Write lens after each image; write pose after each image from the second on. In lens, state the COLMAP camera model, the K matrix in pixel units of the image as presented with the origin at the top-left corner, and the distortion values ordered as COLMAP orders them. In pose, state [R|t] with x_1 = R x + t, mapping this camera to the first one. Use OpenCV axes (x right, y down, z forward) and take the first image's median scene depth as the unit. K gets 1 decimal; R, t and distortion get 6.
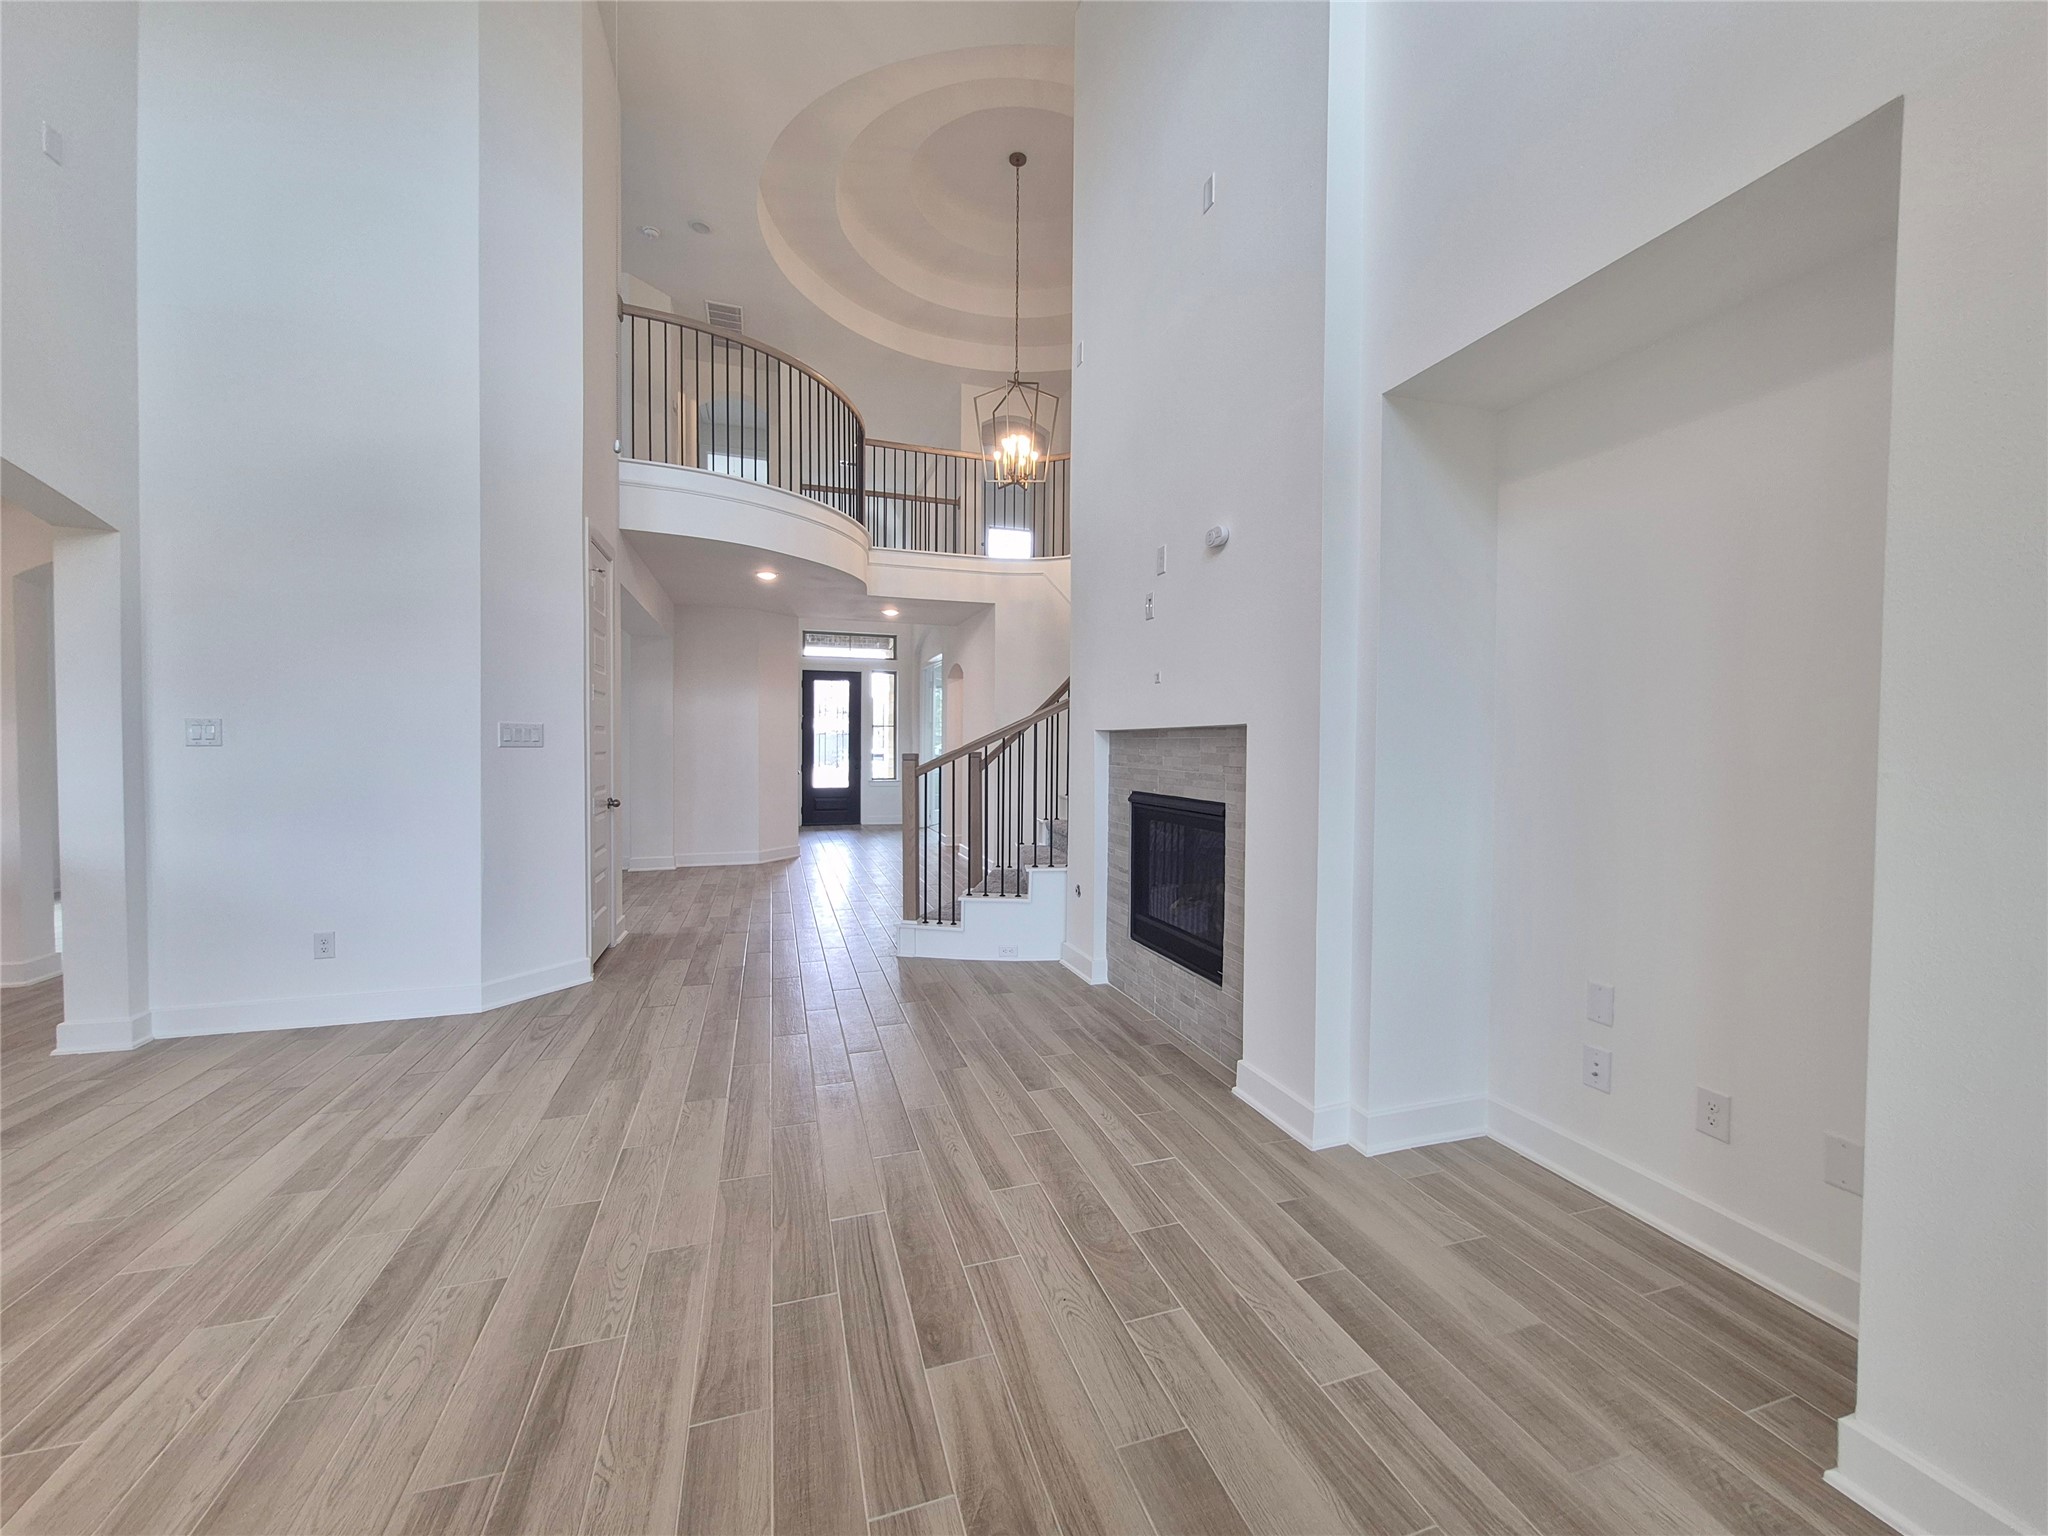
lens RADIAL K [[805.0, 0, 1049.5], [0, 805.0, 763.0], [0, 0, 1]] dist [-0.000951, -0.000279]
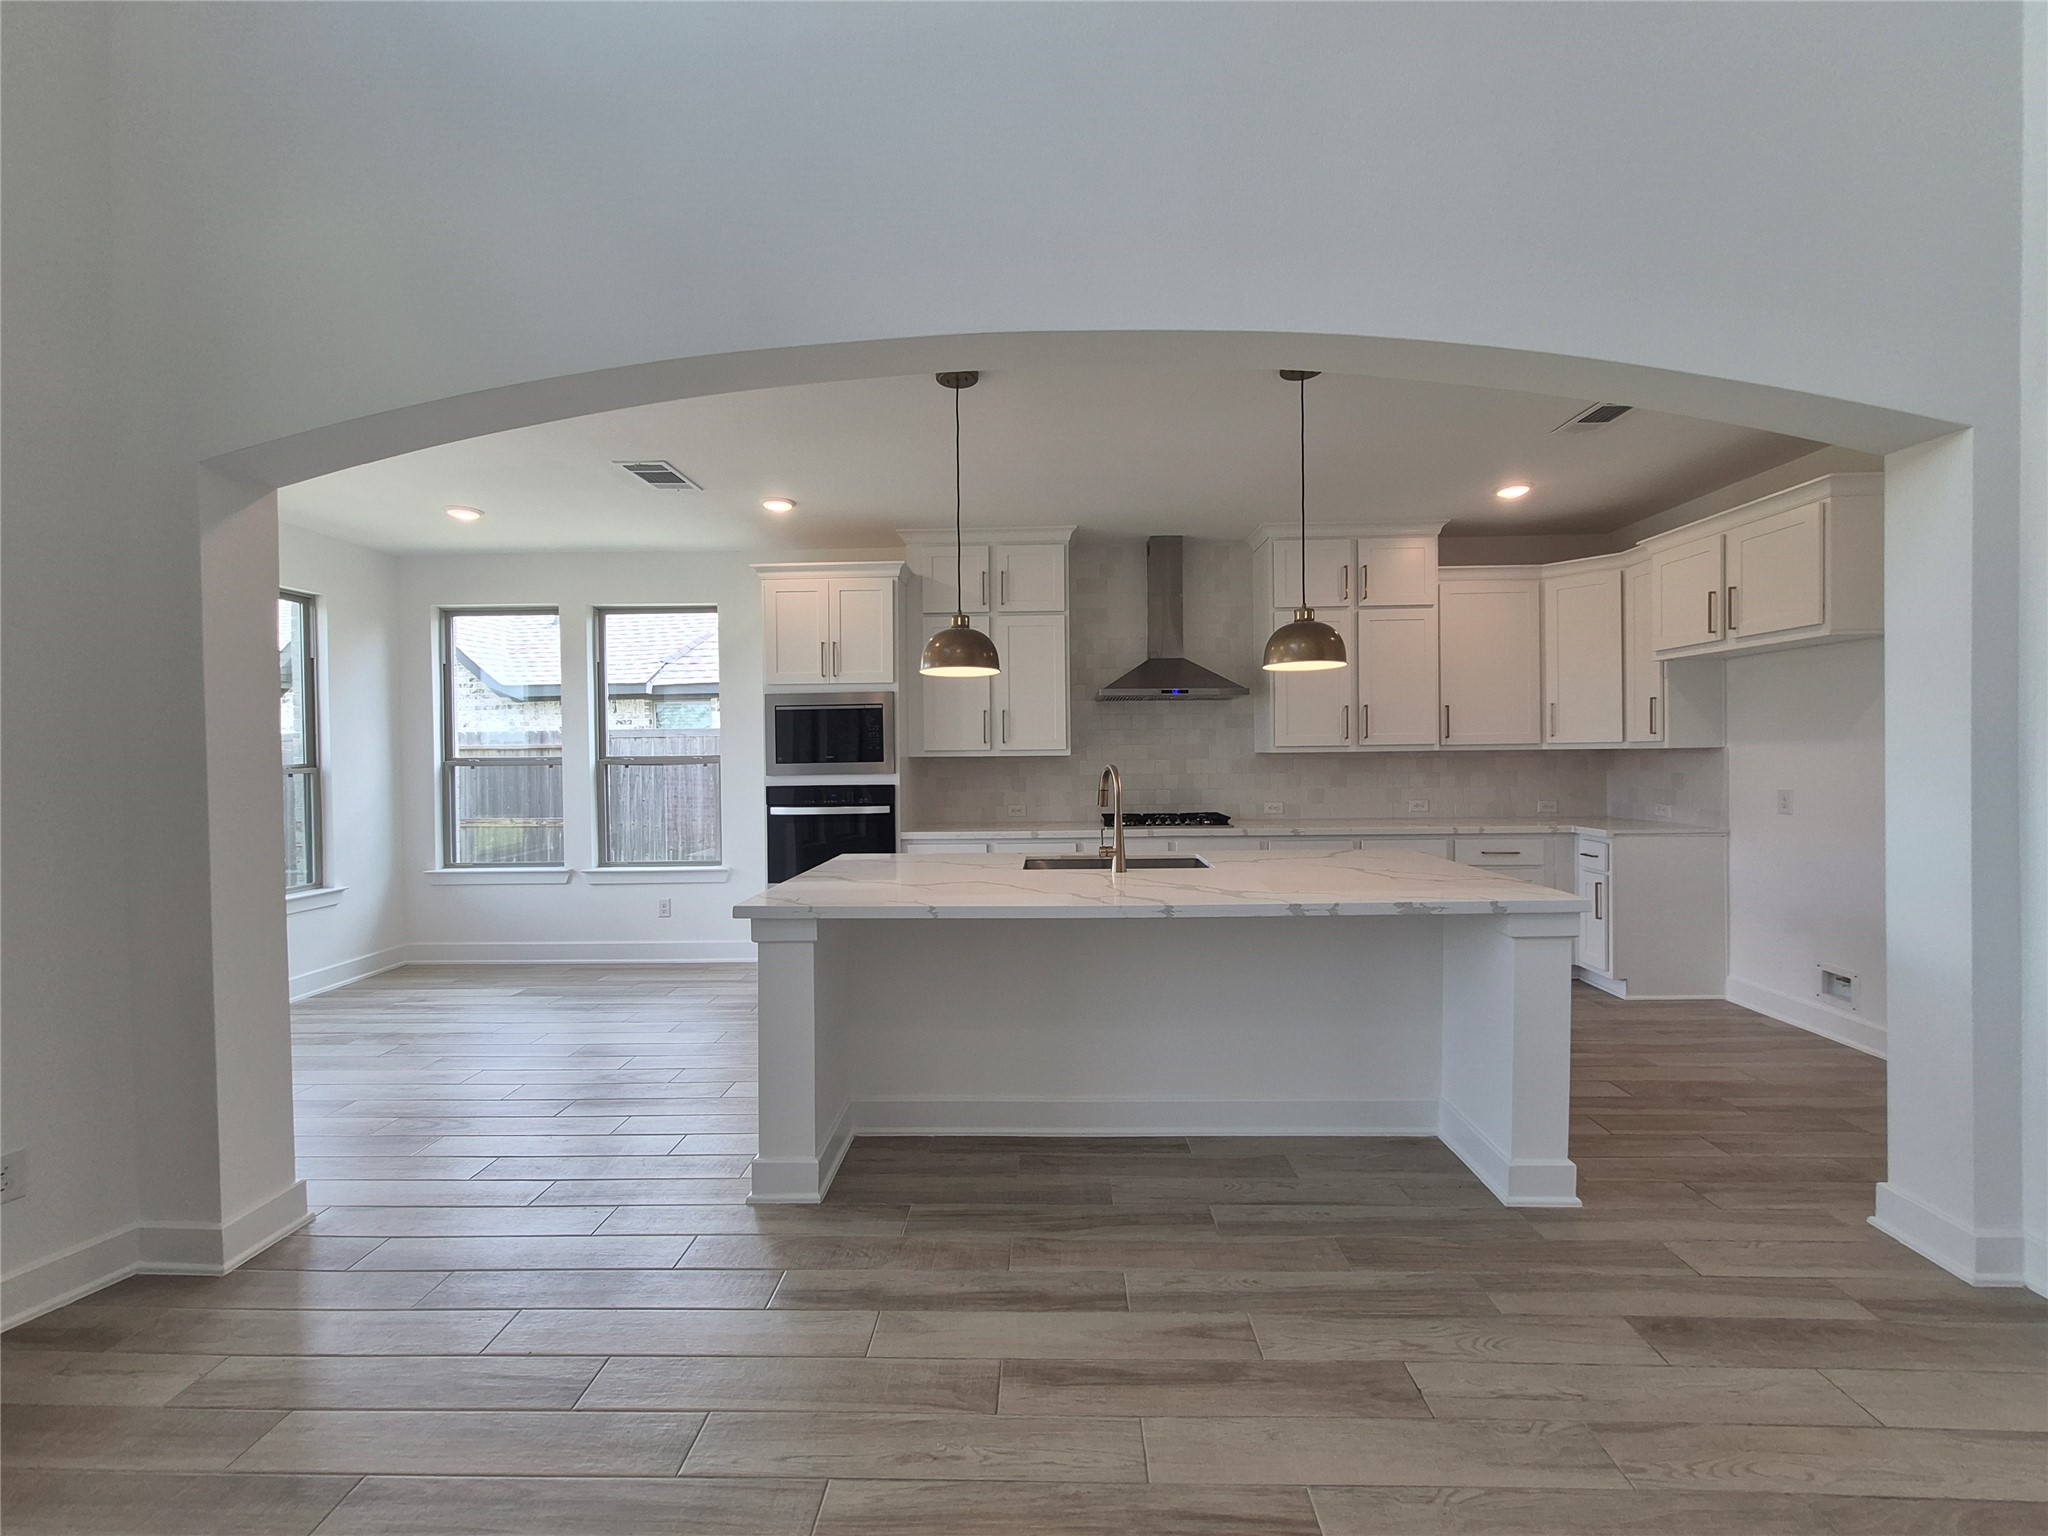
lens RADIAL K [[805.0, 0, 1053.9], [0, 805.0, 757.1], [0, 0, 1]] dist [-0.000951, -0.000279]
pose [[-0.344859, 0.005120, -0.938640, -0.345620], [-0.014419, 0.999838, 0.010752, -0.034912], [0.938544, 0.017242, -0.344730, 0.559307]]
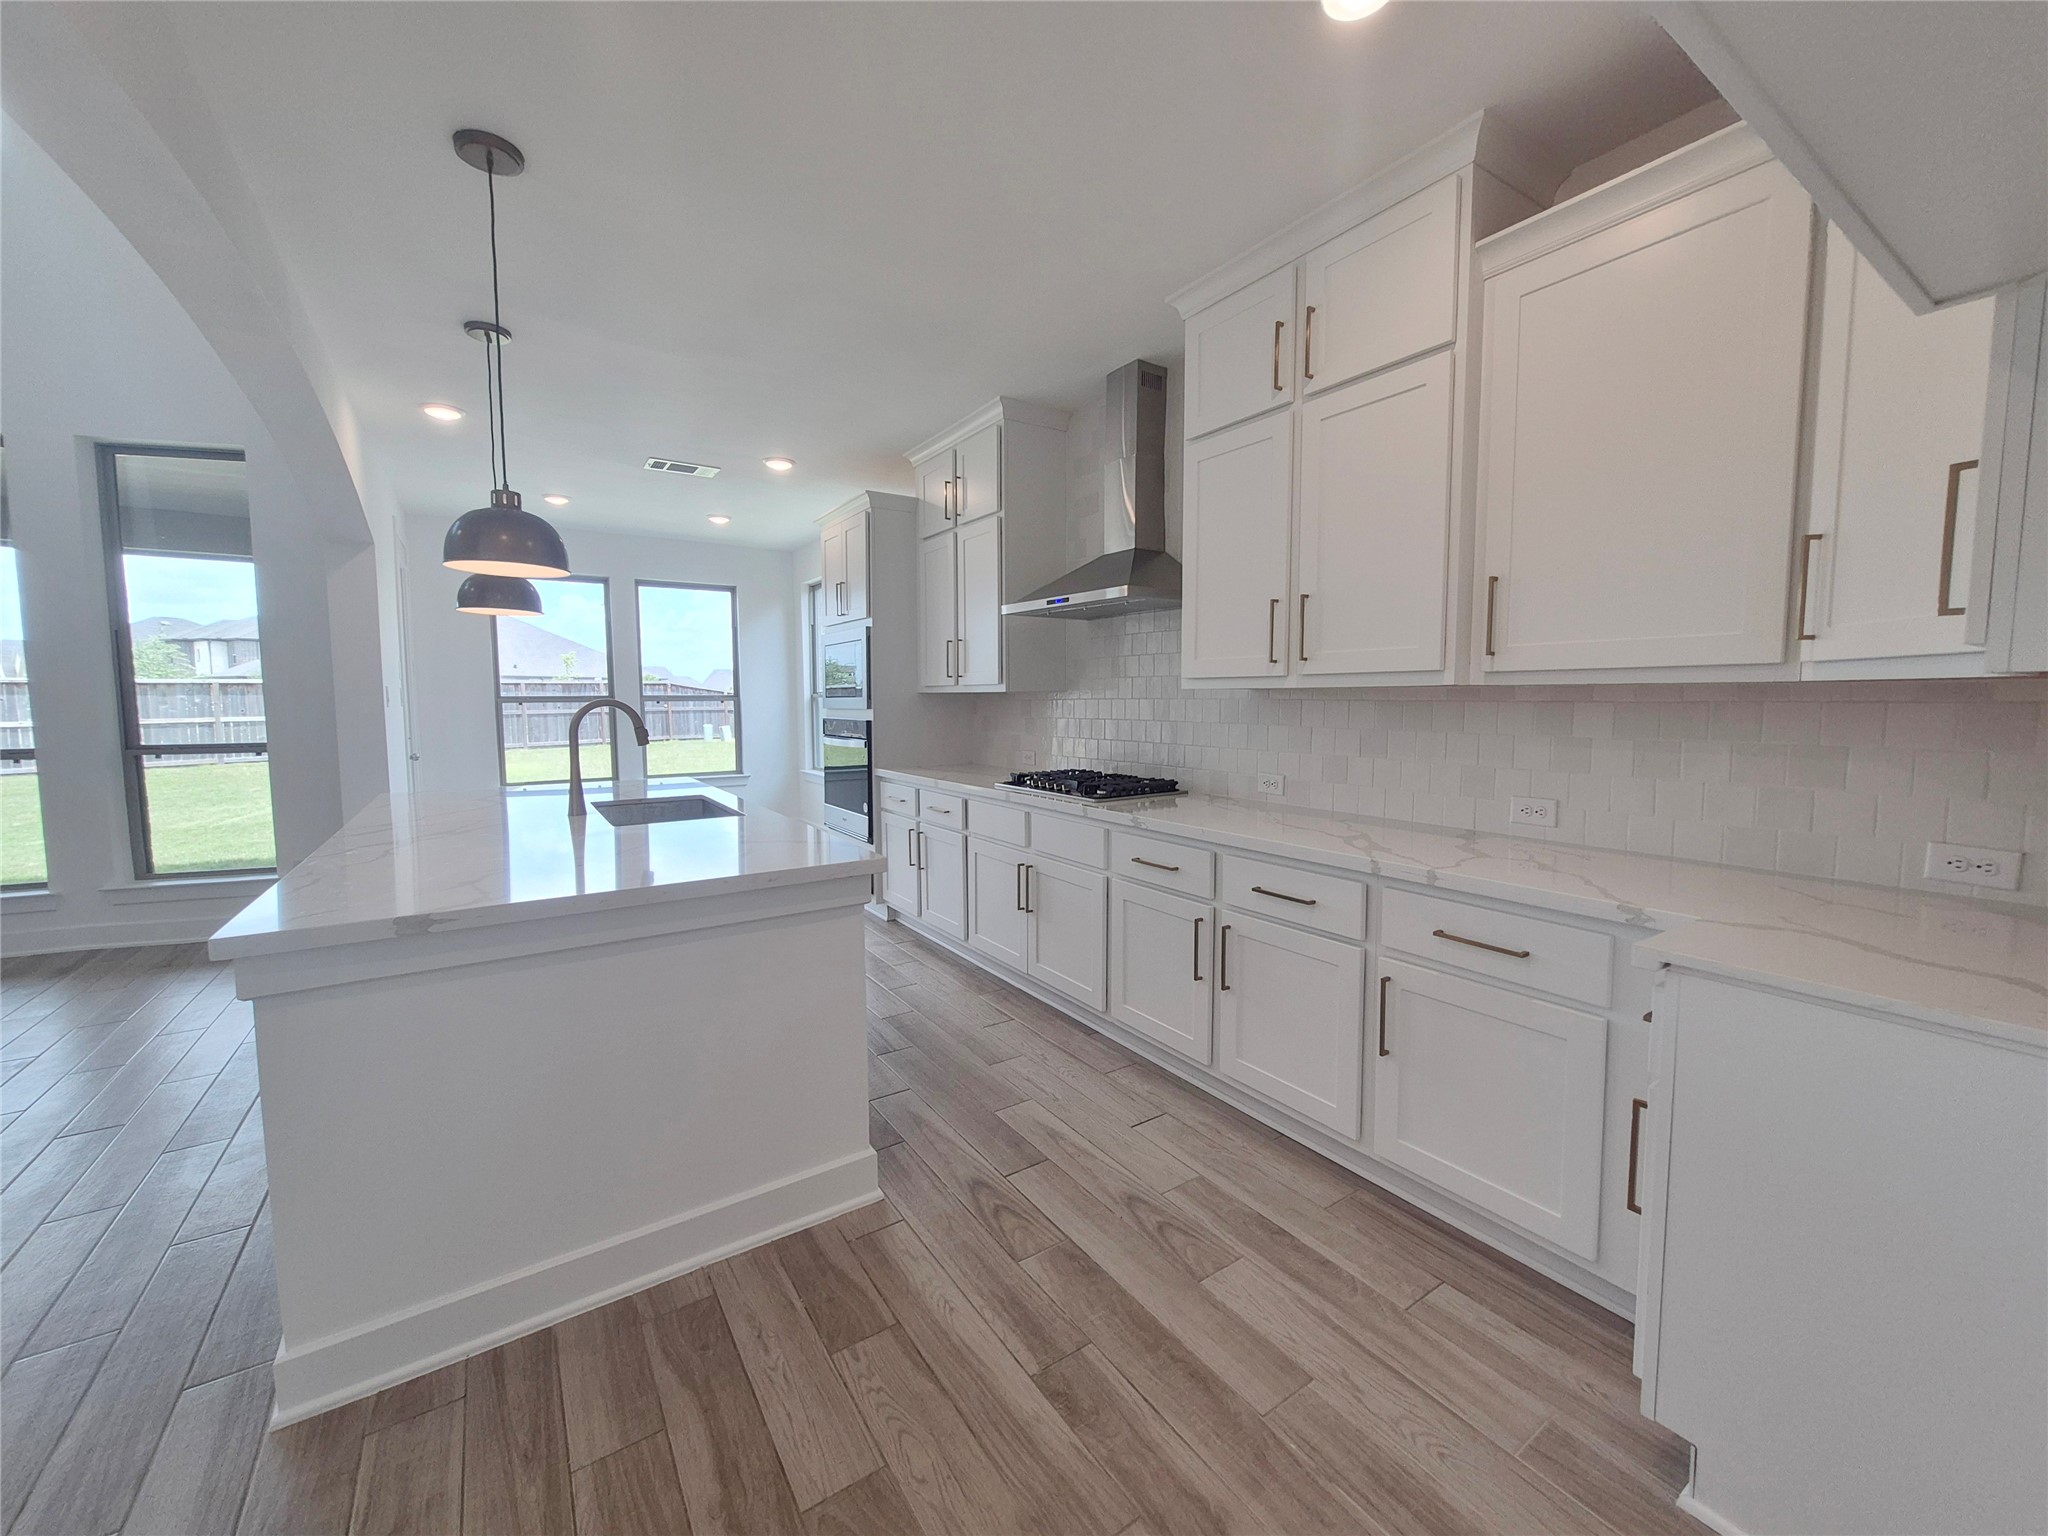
lens RADIAL K [[805.0, 0, 1026.5], [0, 805.0, 751.8], [0, 0, 1]] dist [-0.000951, -0.000279]
pose [[-0.968171, 0.019113, -0.249558, -1.492011], [-0.004989, 0.995408, 0.095591, -0.048302], [0.250239, 0.093794, -0.963630, 1.262234]]
